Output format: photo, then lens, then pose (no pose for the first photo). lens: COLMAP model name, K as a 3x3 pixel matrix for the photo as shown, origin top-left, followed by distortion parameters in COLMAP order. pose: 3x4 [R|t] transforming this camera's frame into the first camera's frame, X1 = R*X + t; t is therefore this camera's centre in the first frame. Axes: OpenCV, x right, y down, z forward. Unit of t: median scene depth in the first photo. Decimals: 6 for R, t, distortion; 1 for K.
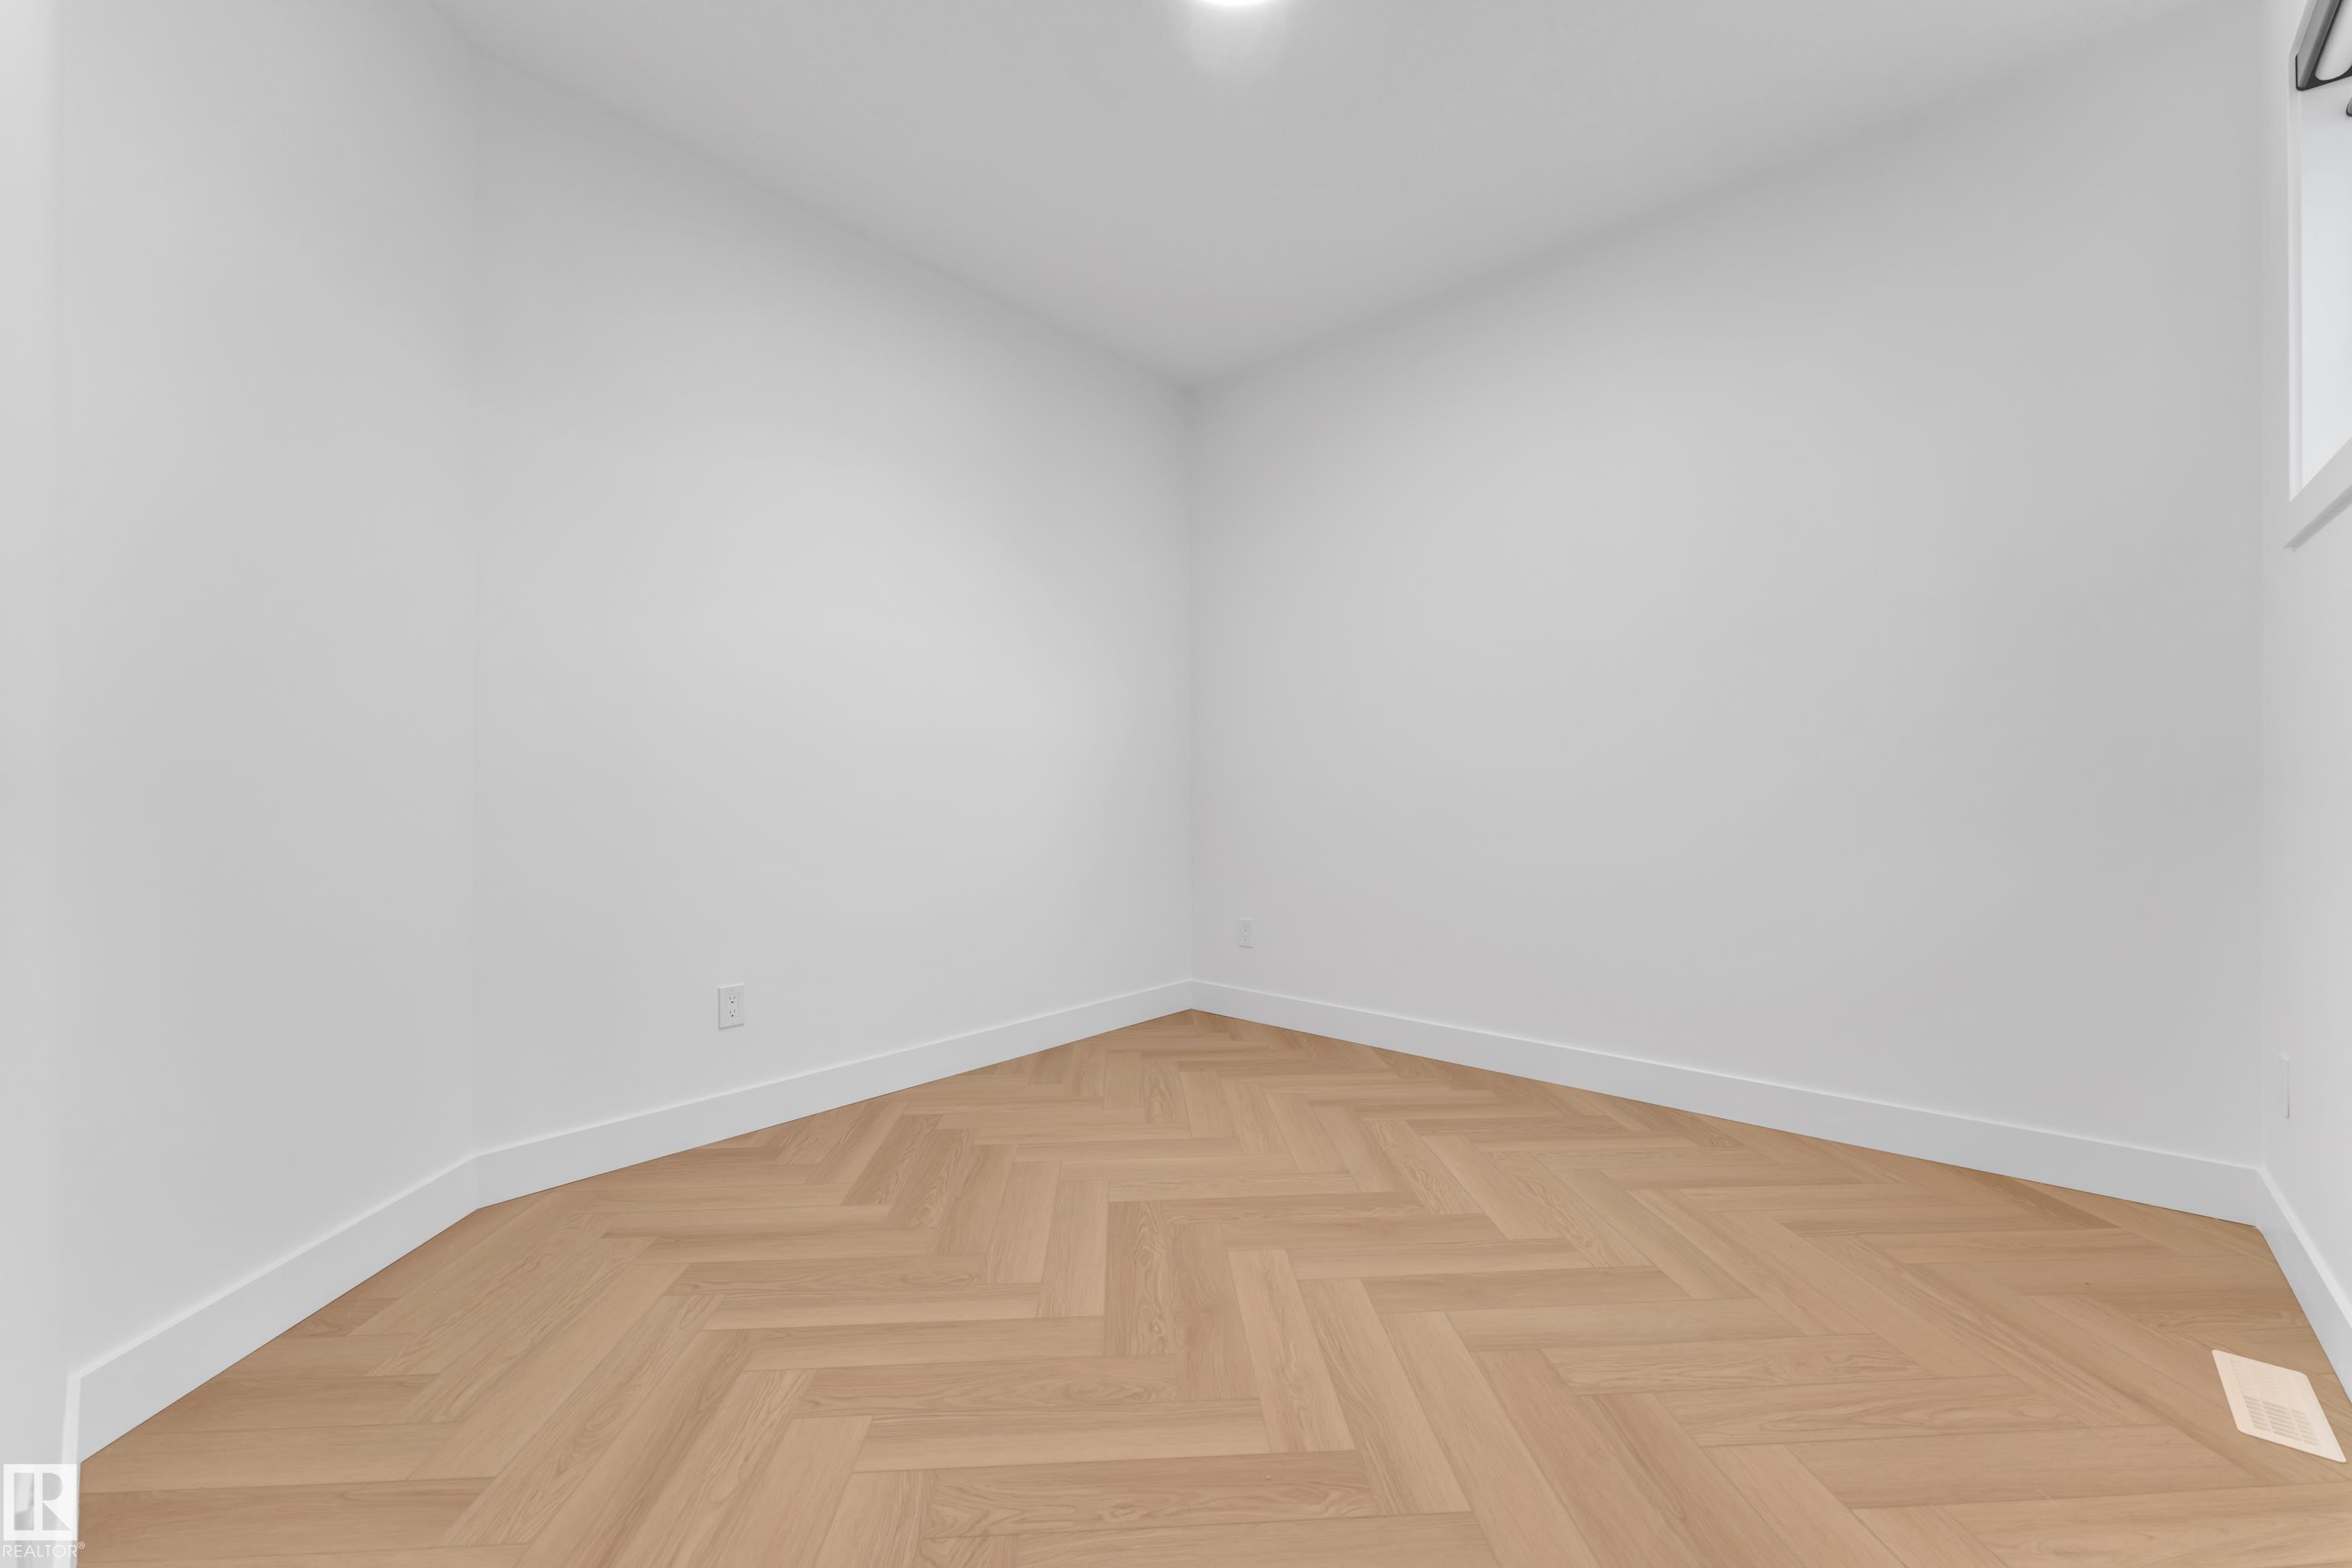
lens RADIAL K [[949.7, 0, 1175.9], [0, 949.7, 792.6], [0, 0, 1]] dist [0.006306, 0.000157]
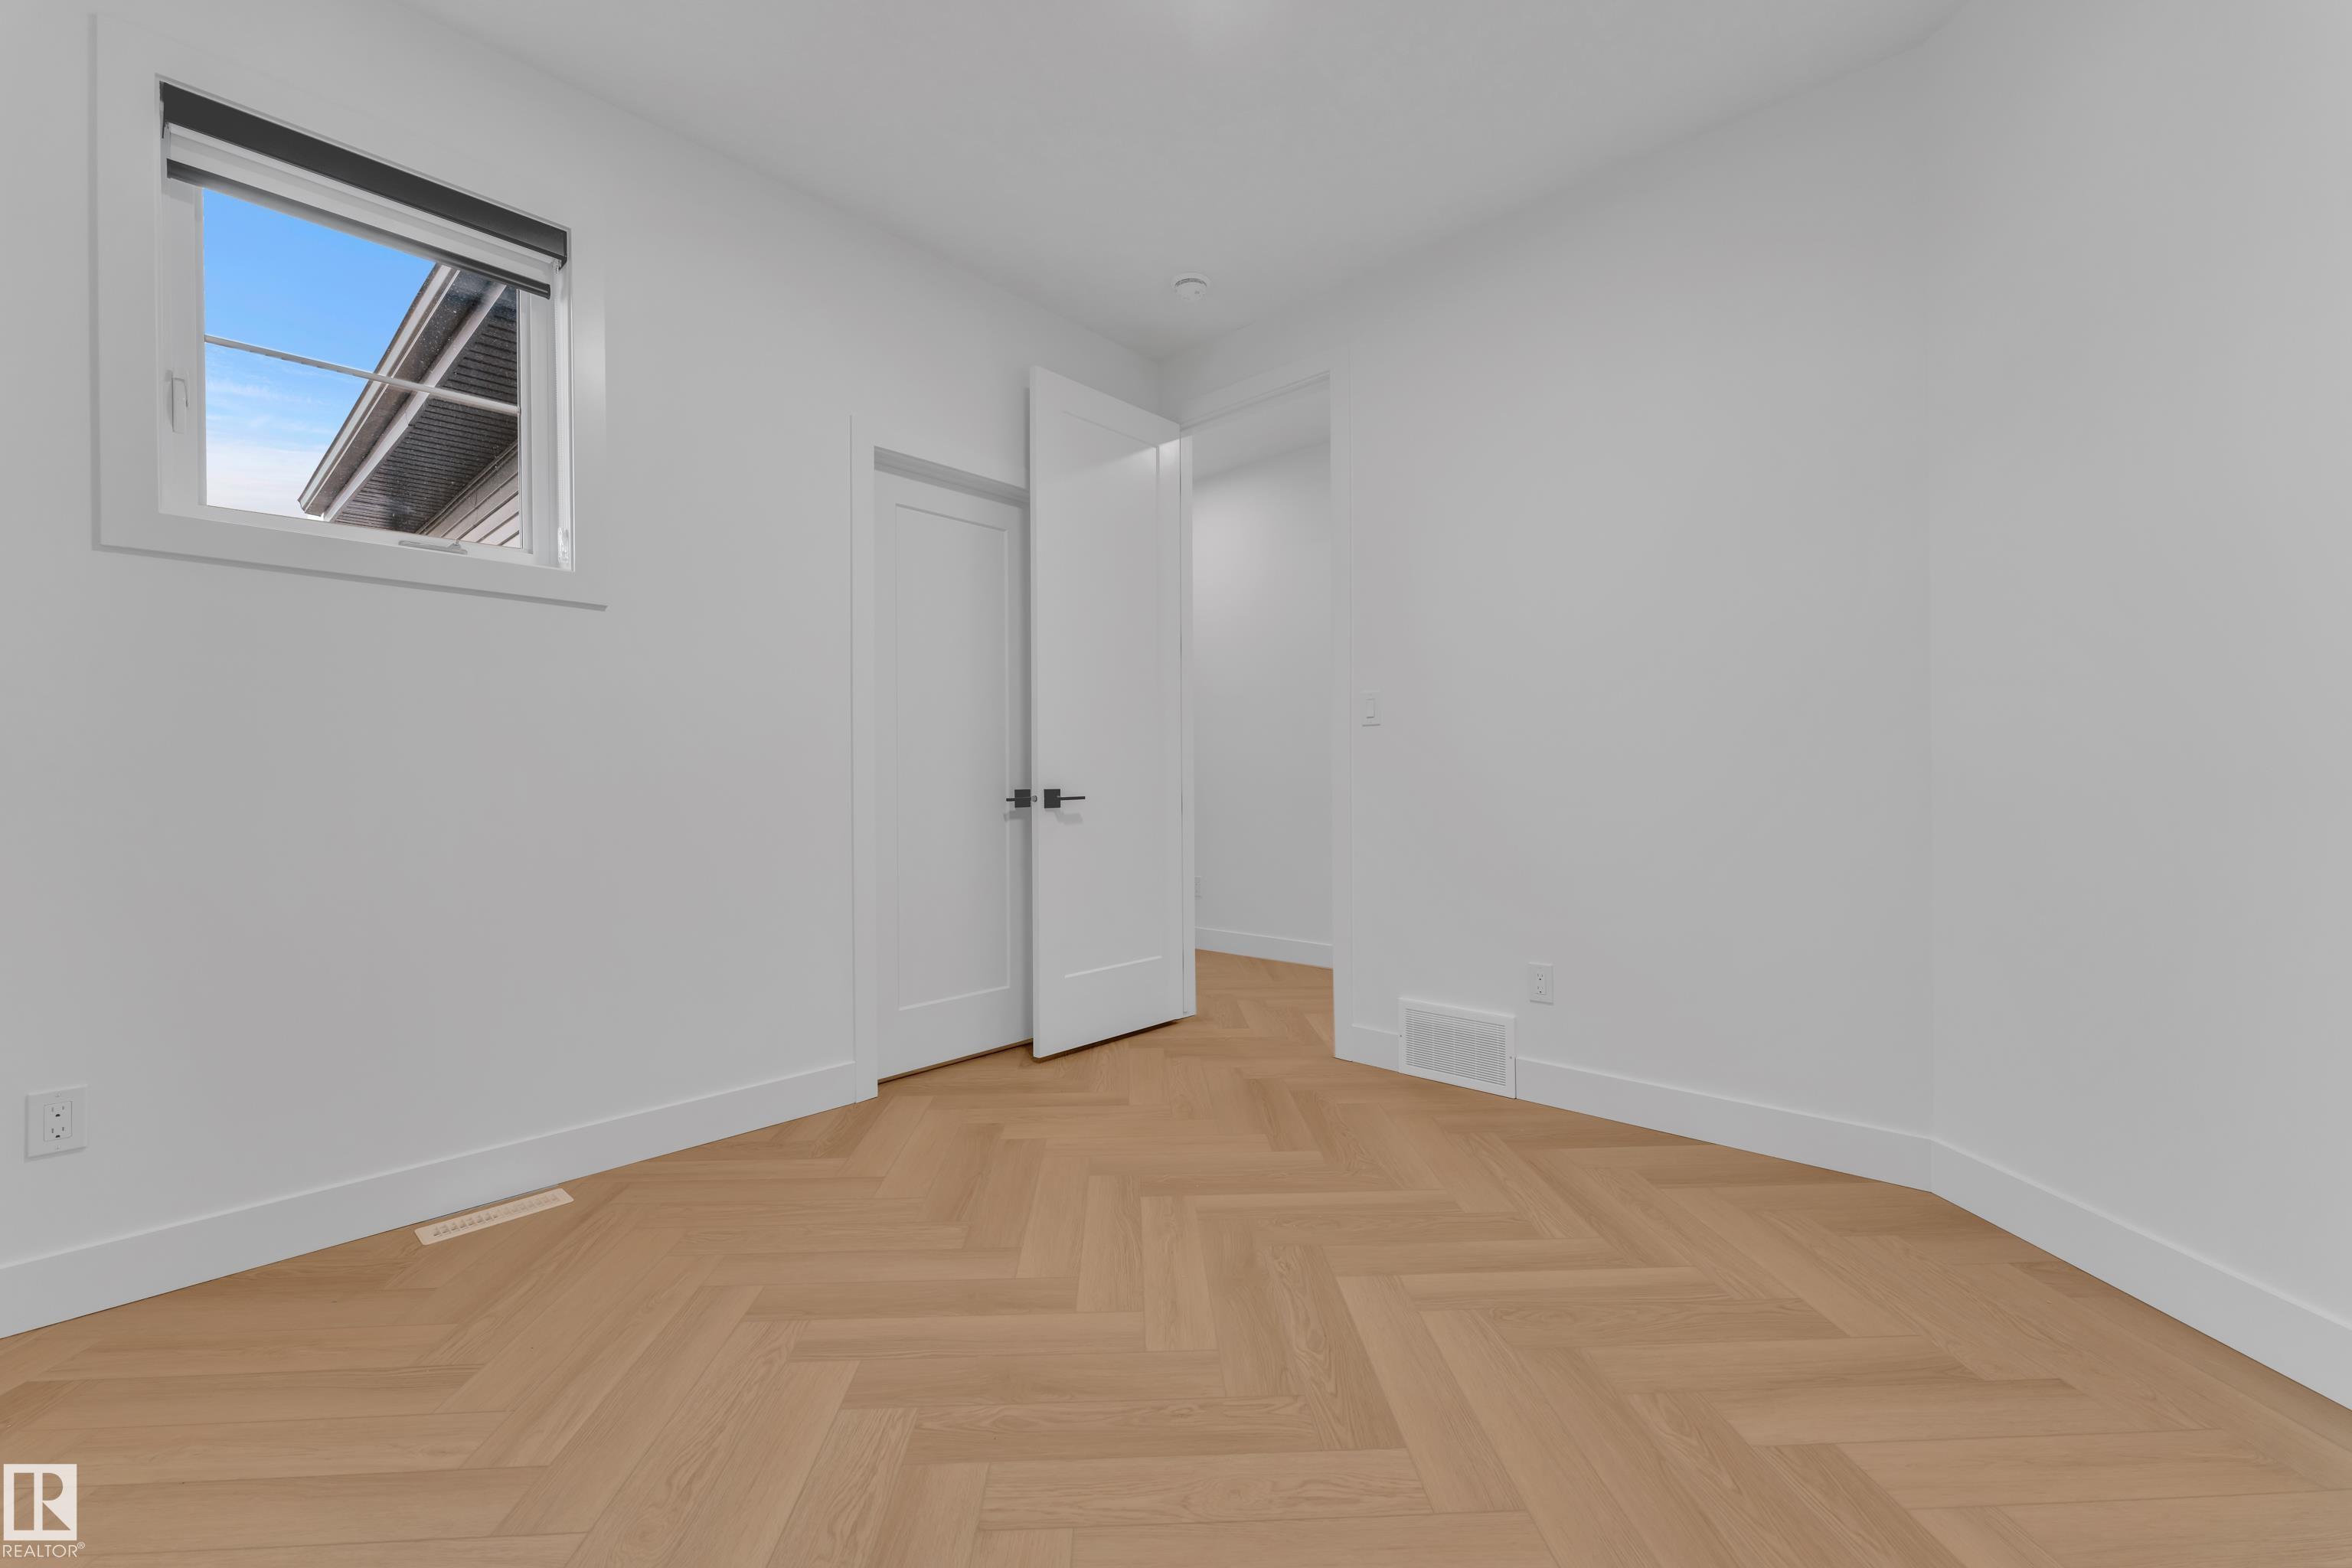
lens RADIAL K [[949.7, 0, 1178.2], [0, 949.7, 782.9], [0, 0, 1]] dist [0.006306, 0.000157]
pose [[-0.999937, 0.011132, 0.001471, 0.086092], [0.011138, 0.999929, 0.004292, -0.008691], [-0.001423, 0.004308, -0.999990, 1.923438]]
